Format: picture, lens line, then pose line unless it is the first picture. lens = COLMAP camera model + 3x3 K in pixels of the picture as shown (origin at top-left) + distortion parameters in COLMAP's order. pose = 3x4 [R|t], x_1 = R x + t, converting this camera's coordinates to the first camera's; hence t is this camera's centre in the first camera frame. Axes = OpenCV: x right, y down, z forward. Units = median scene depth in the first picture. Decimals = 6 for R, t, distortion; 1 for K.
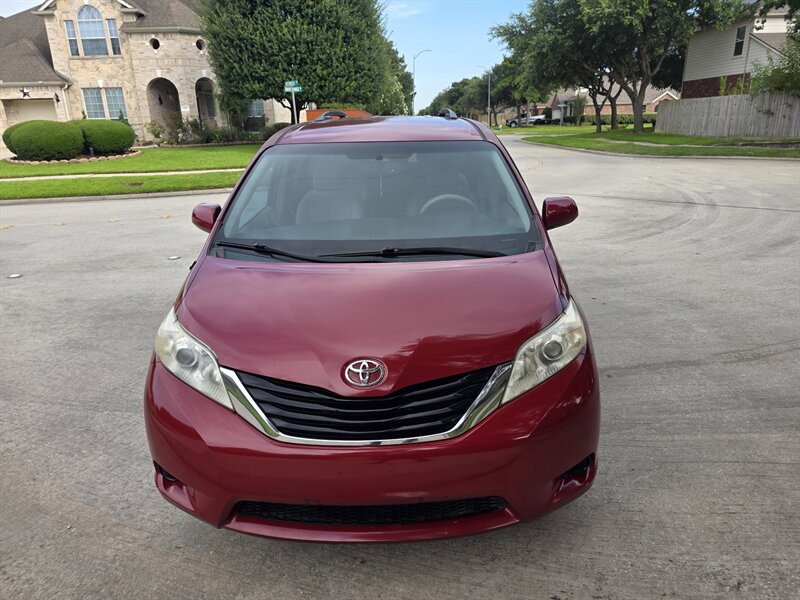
lens RADIAL K [[537.7, 0, 404.0], [0, 537.7, 300.8], [0, 0, 1]] dist [0.057682, -0.054218]
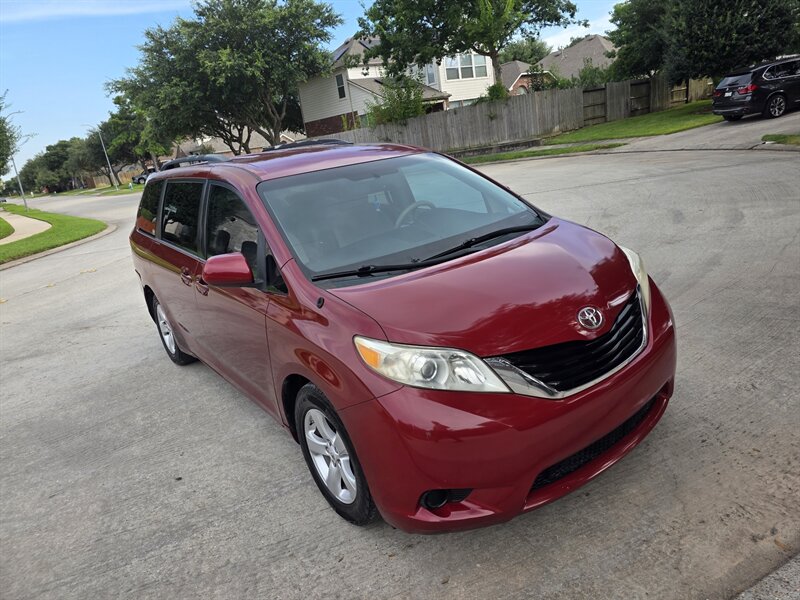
lens RADIAL K [[537.9, 0, 406.7], [0, 537.9, 290.7], [0, 0, 1]] dist [0.069535, -0.064387]
pose [[0.781494, -0.259743, 0.567275, -0.087772], [0.314547, 0.949241, 0.001308, -0.004491], [-0.538820, 0.177412, 0.823527, 0.017909]]
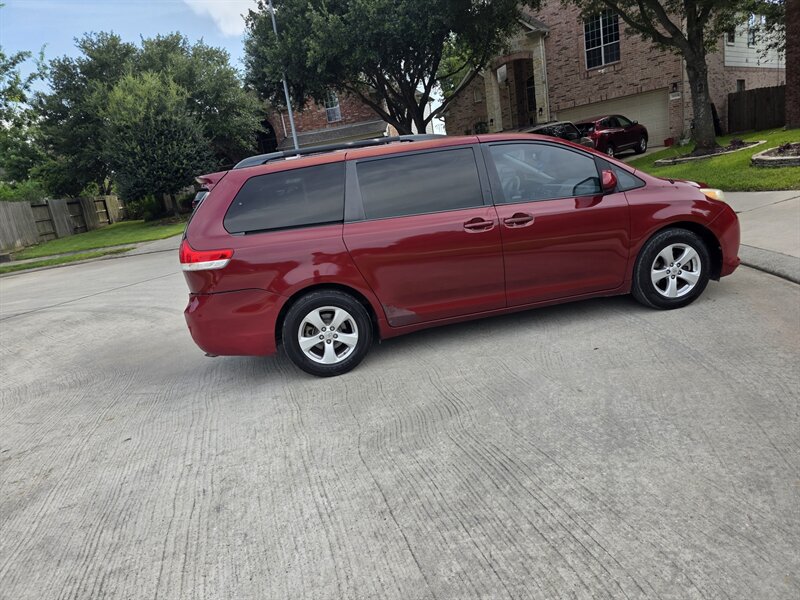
lens RADIAL K [[543.0, 0, 395.4], [0, 543.0, 298.0], [0, 0, 1]] dist [0.072527, -0.068611]
pose [[-0.188480, -0.170181, 0.967220, -0.225785], [0.452467, 0.859068, 0.239323, -0.064479], [-0.871636, 0.482742, -0.084916, 0.236580]]
